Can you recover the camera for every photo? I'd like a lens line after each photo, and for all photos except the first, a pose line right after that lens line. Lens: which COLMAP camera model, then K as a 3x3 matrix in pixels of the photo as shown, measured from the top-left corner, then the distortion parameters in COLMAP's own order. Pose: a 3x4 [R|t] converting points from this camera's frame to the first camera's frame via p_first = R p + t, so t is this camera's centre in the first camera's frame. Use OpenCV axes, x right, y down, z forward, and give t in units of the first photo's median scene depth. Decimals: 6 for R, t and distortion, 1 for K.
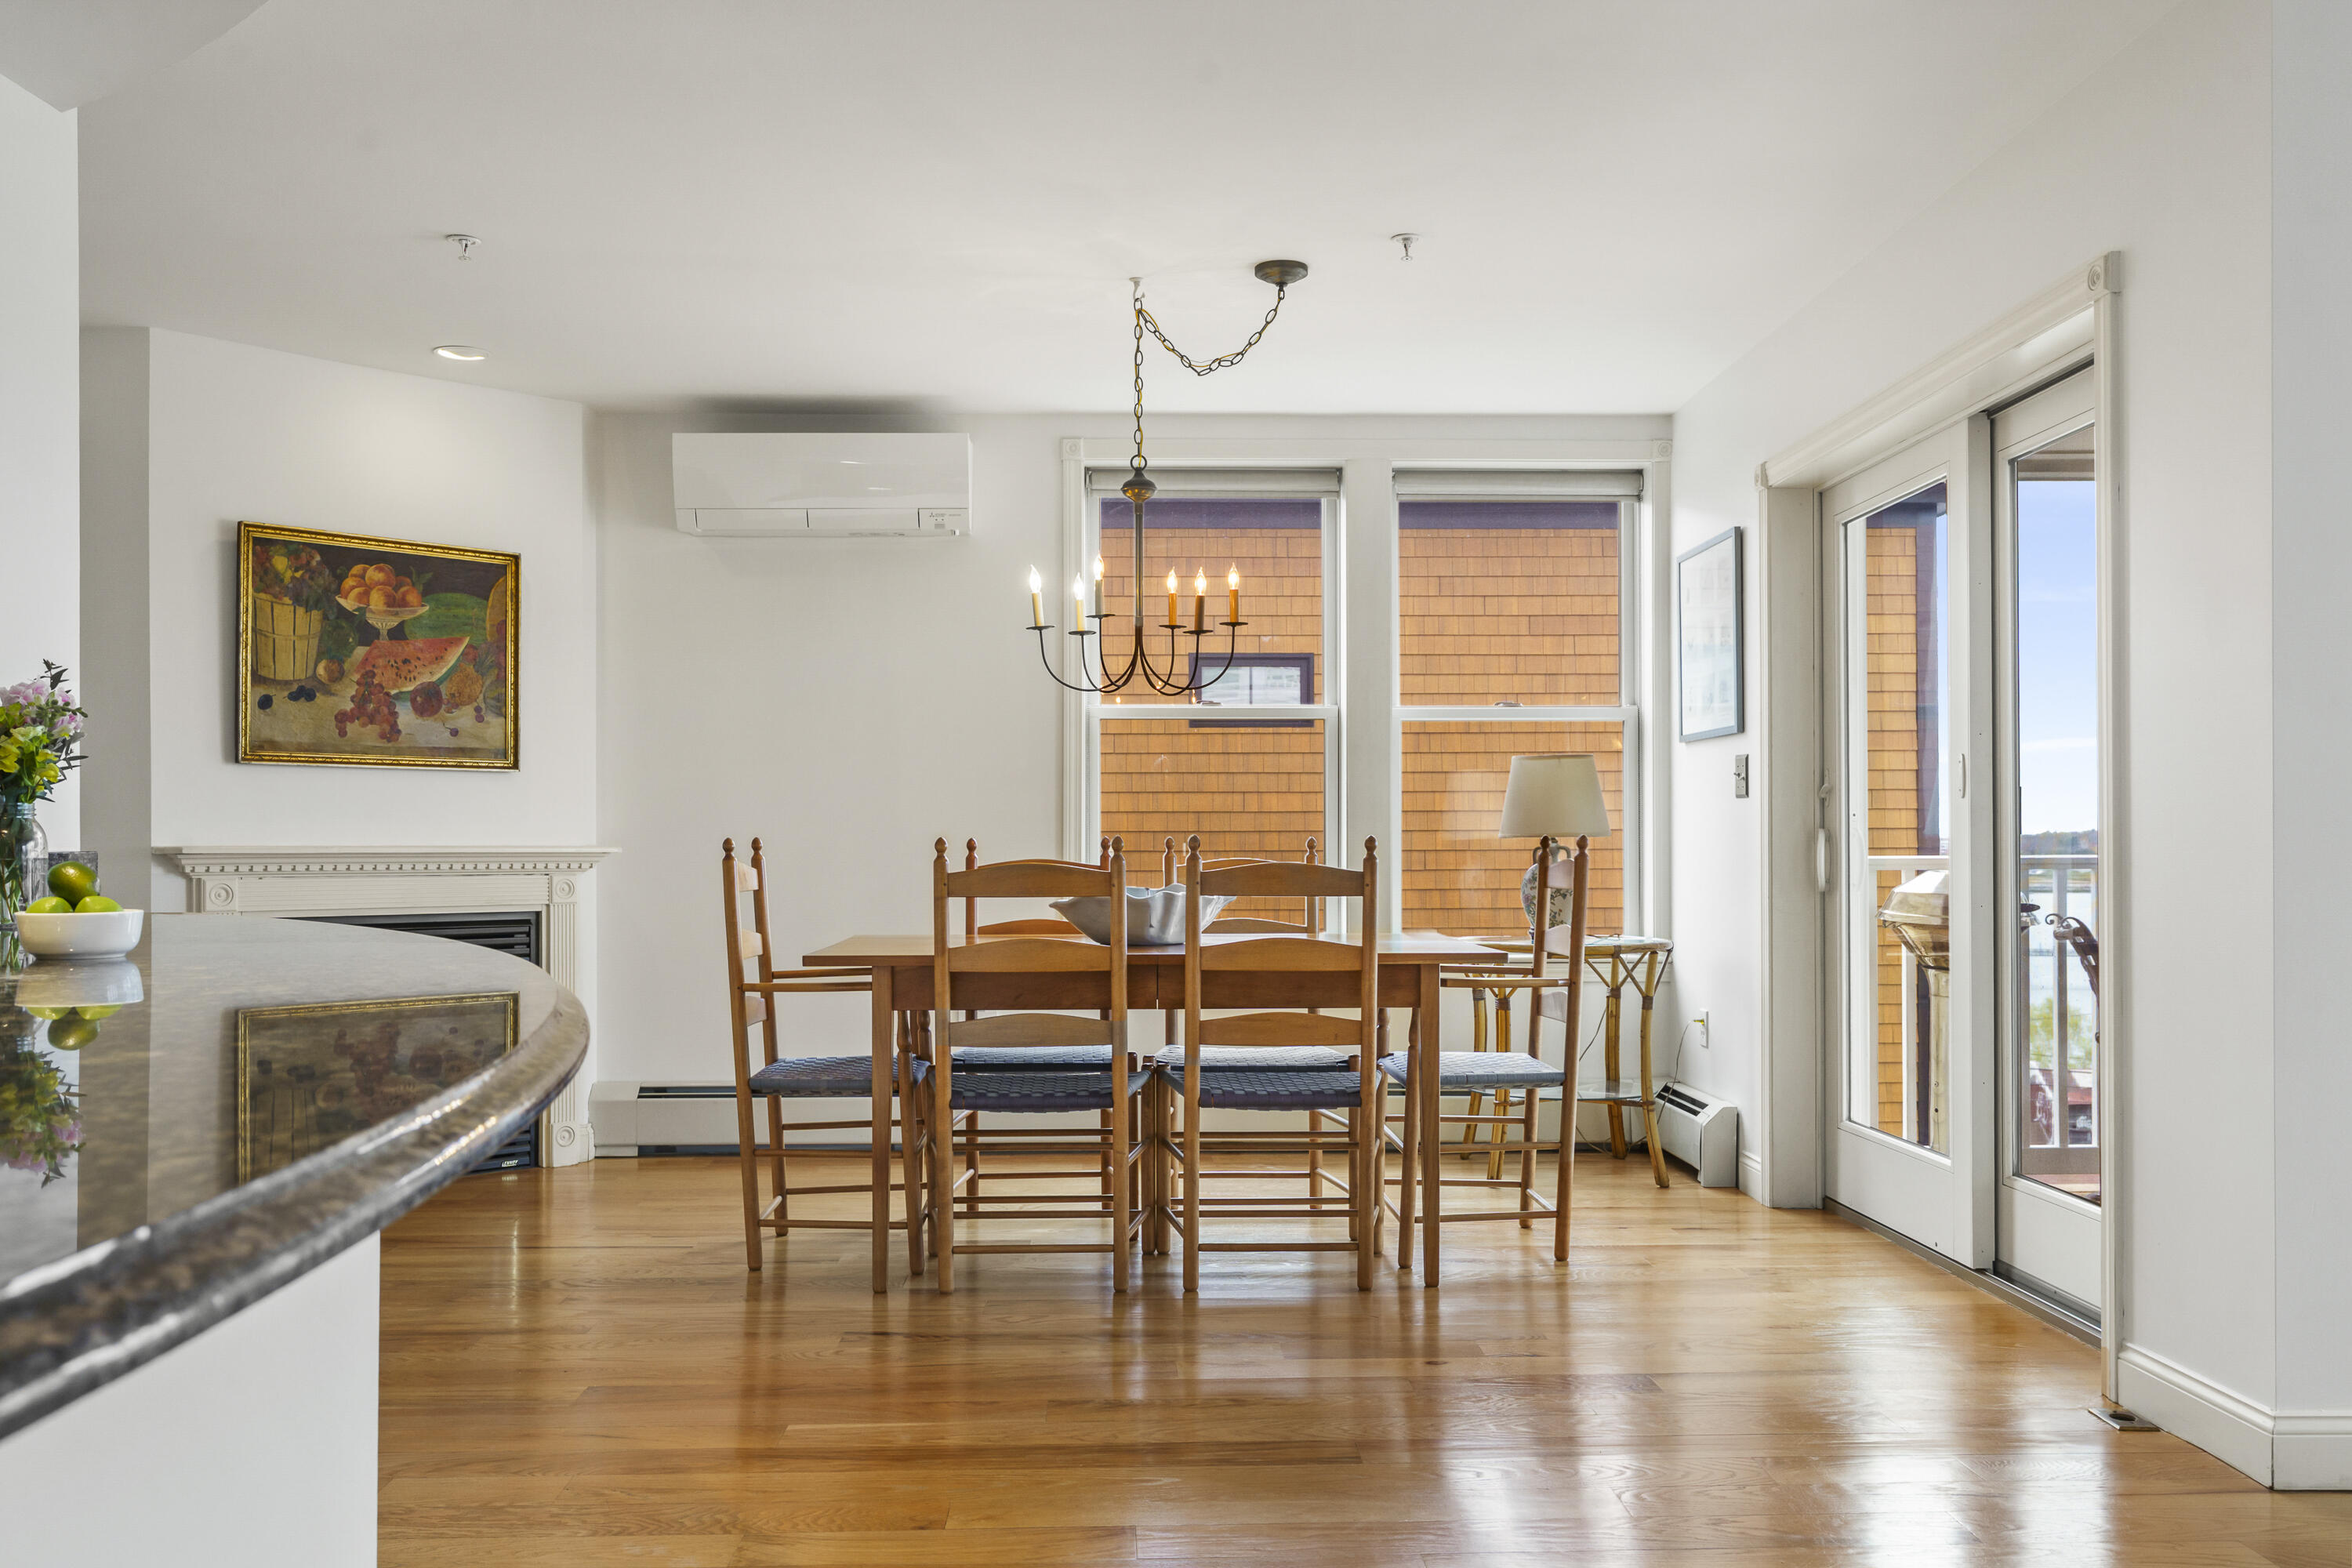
lens RADIAL K [[1914.1, 0, 1173.4], [0, 1914.1, 843.0], [0, 0, 1]] dist [0.004399, -0.001179]
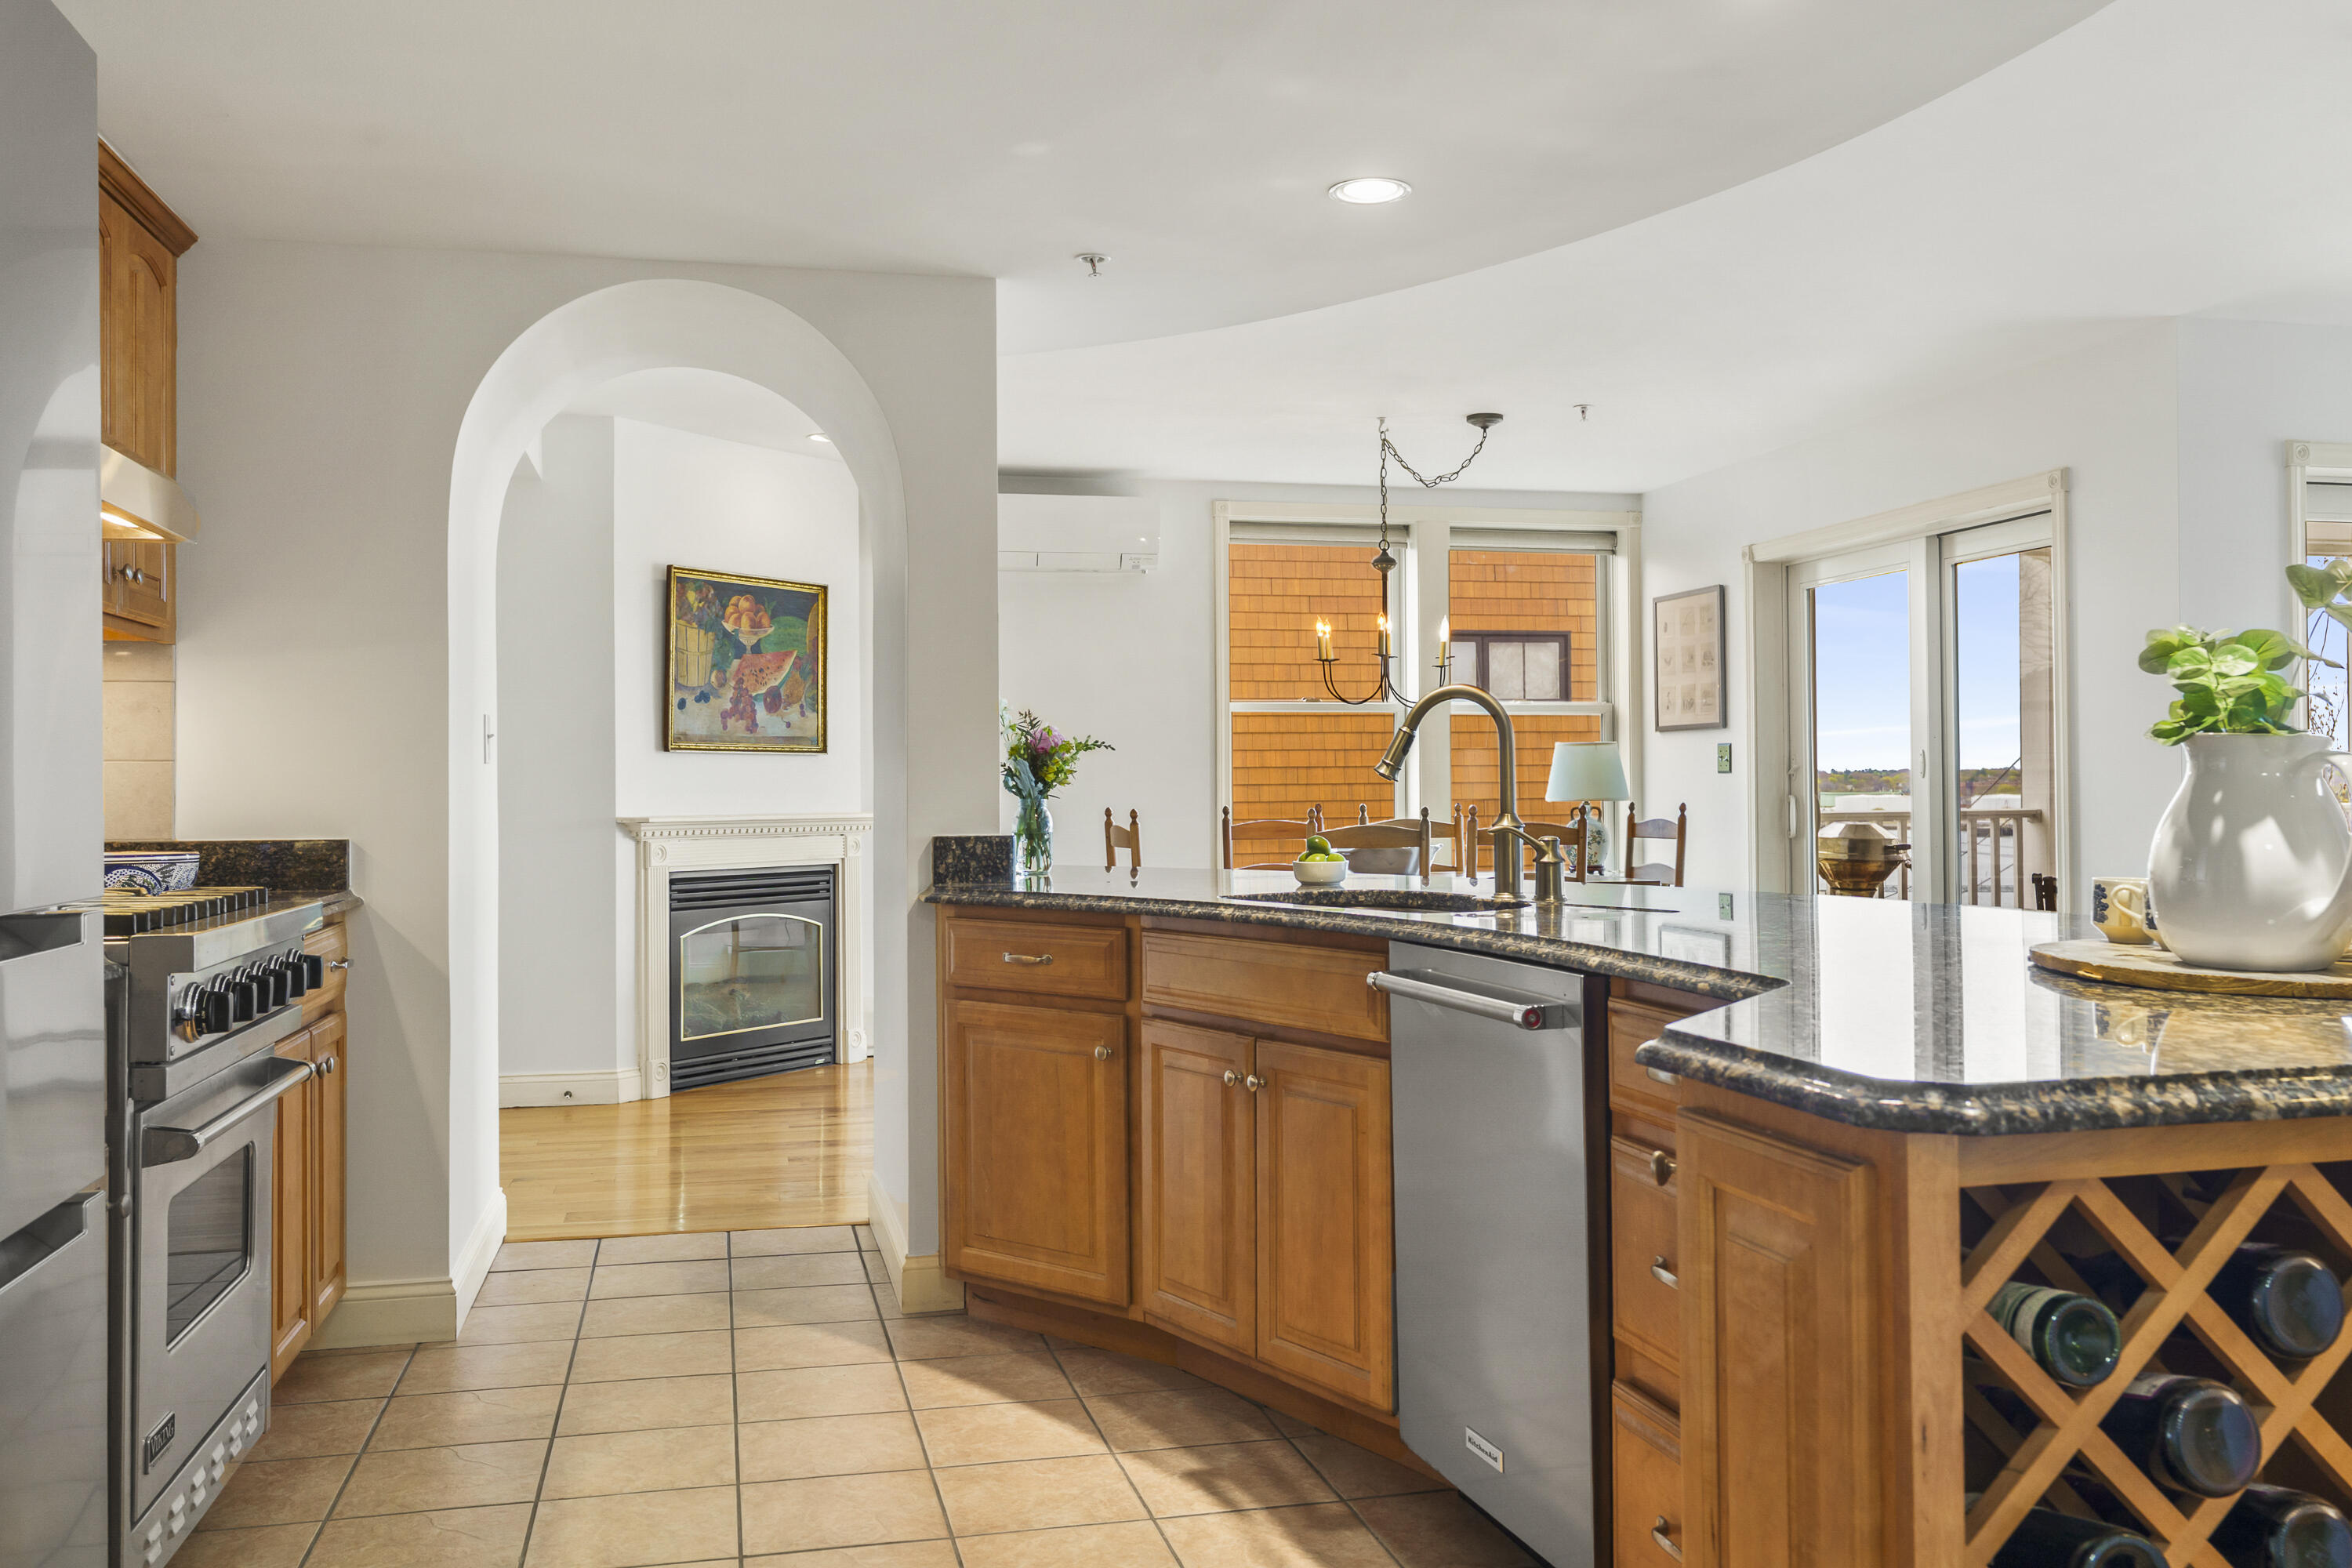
lens RADIAL K [[1928.5, 0, 1177.0], [0, 1928.5, 777.8], [0, 0, 1]] dist [0.007301, -0.000970]
pose [[0.977823, -0.004670, 0.209383, -0.413371], [0.005906, 0.999969, -0.005279, -0.014757], [-0.209351, 0.006399, 0.977820, -0.335275]]
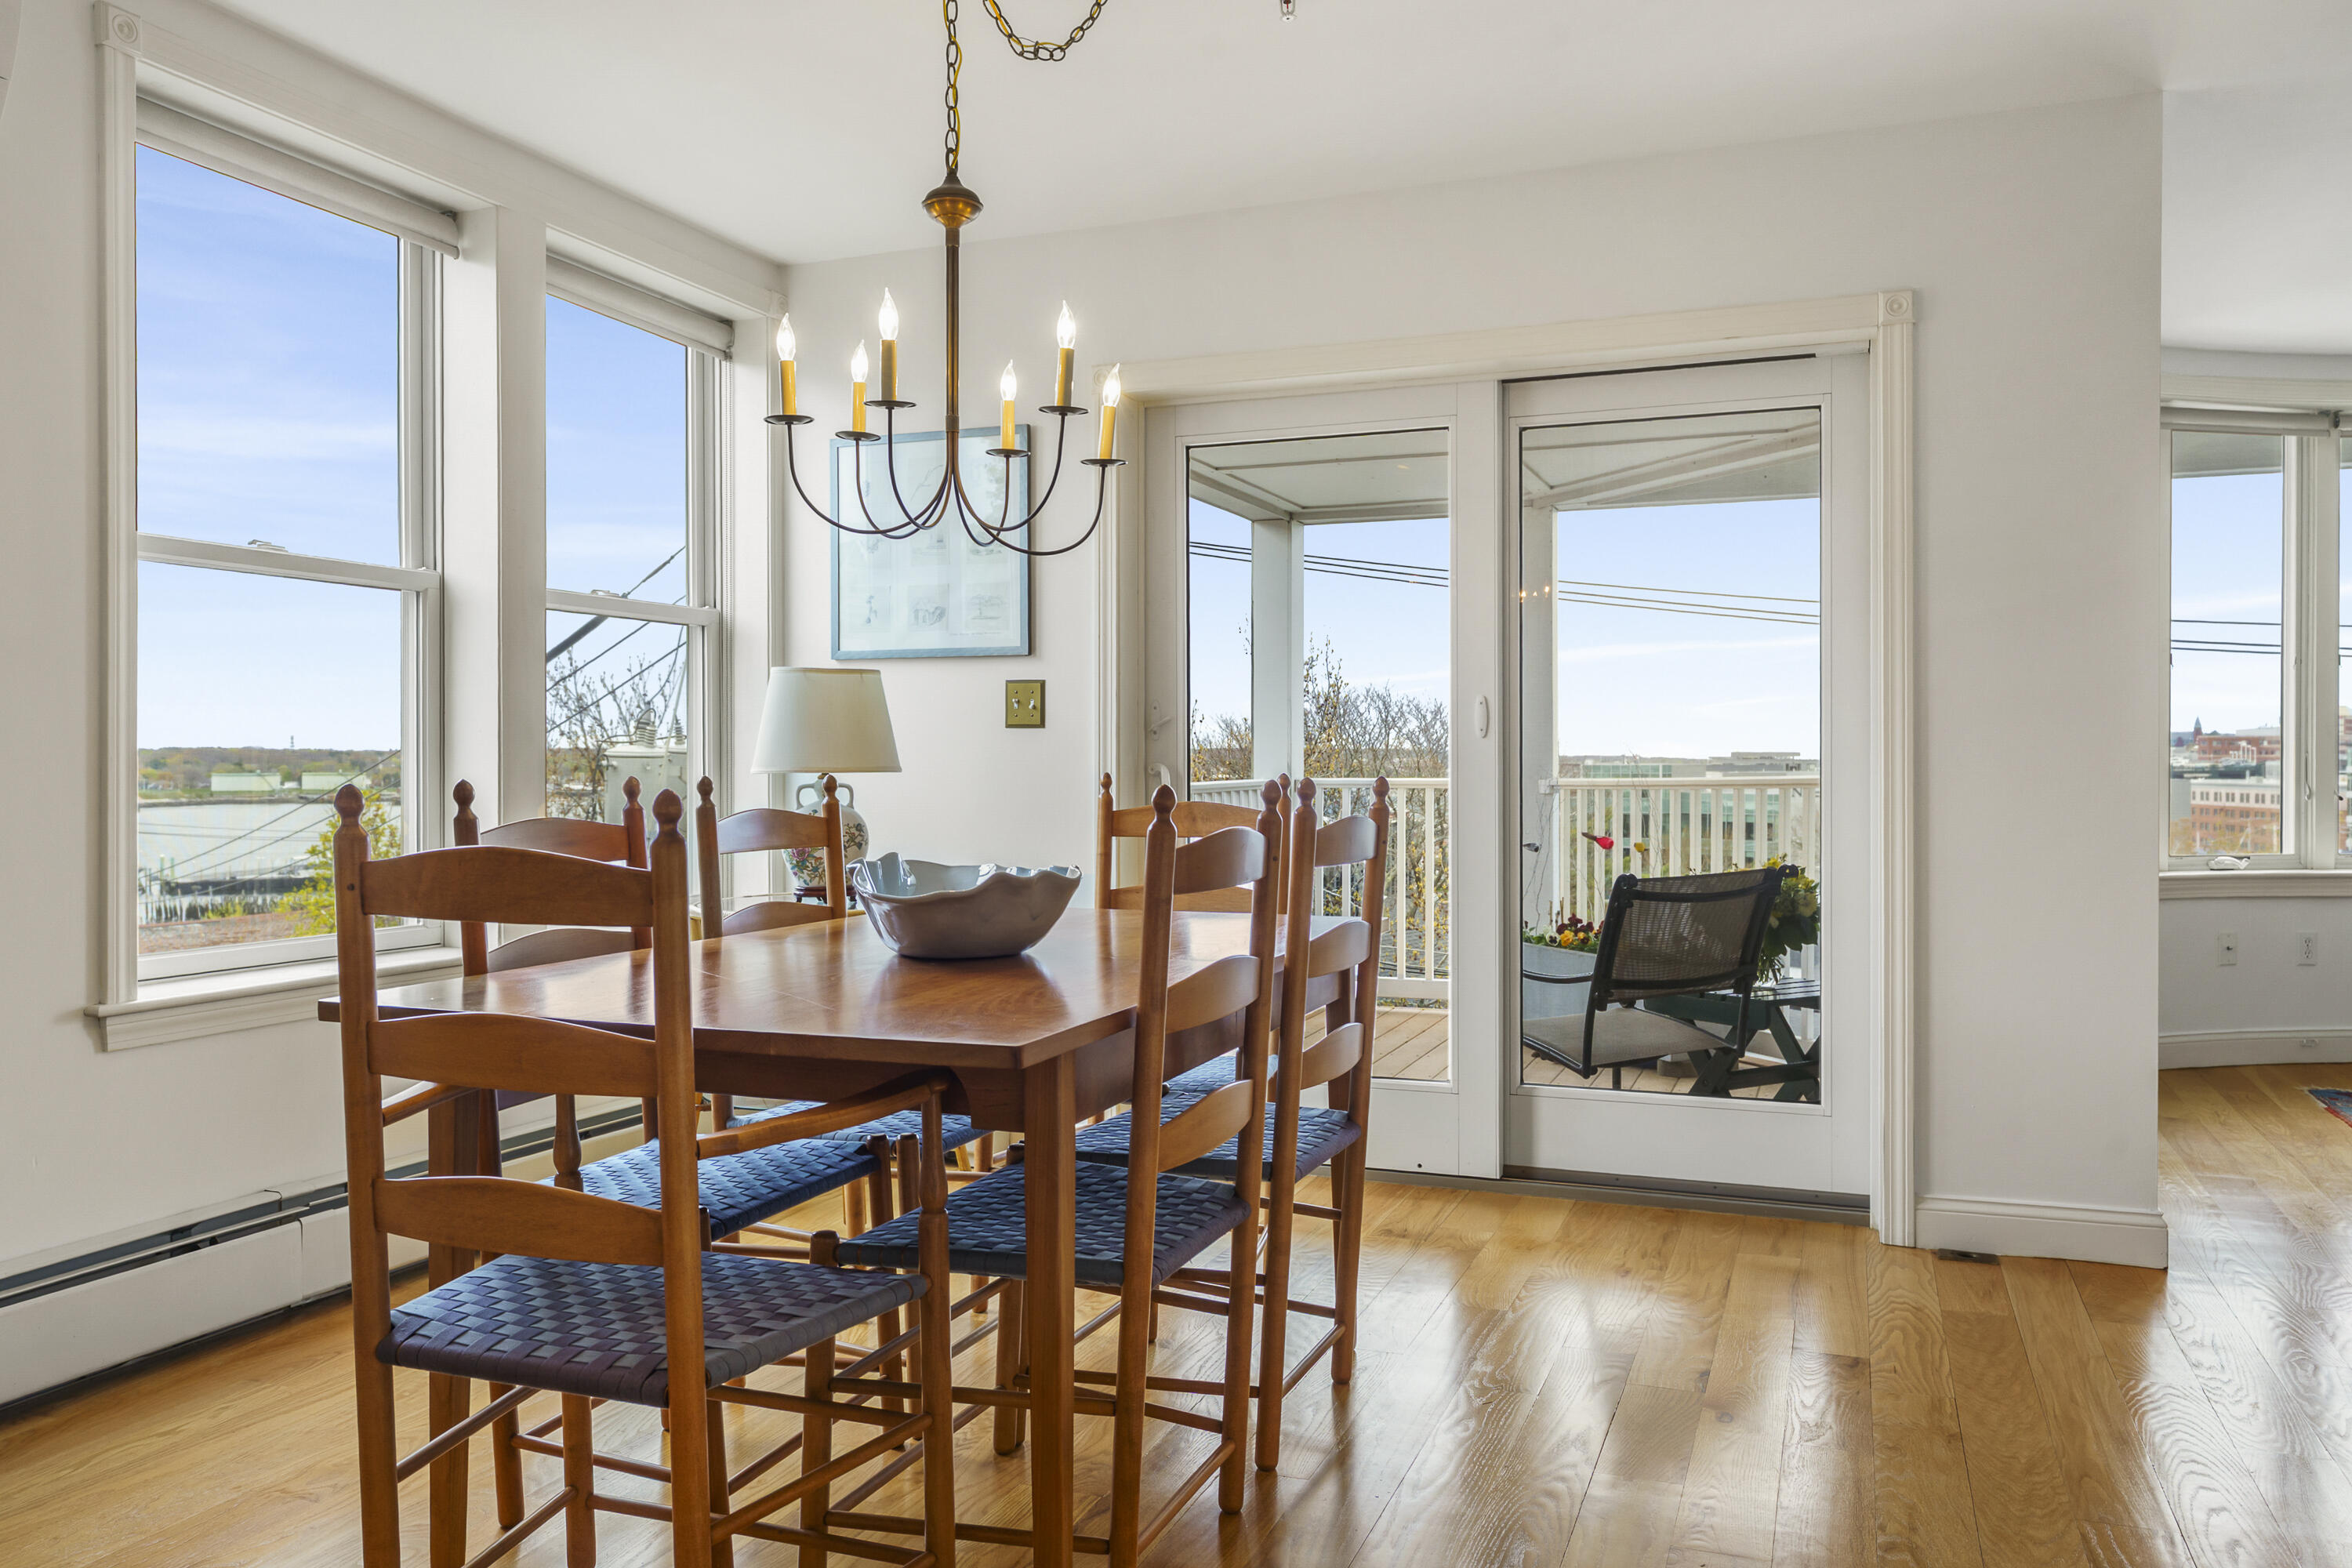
lens RADIAL K [[1753.8, 0, 1171.2], [0, 1753.8, 776.3], [0, 0, 1]] dist [0.004933, 0.005971]
pose [[0.386504, -0.005151, 0.922273, -0.439660], [-0.002229, 0.999976, 0.006519, -0.006341], [-0.922285, -0.004575, 0.386483, 0.626278]]
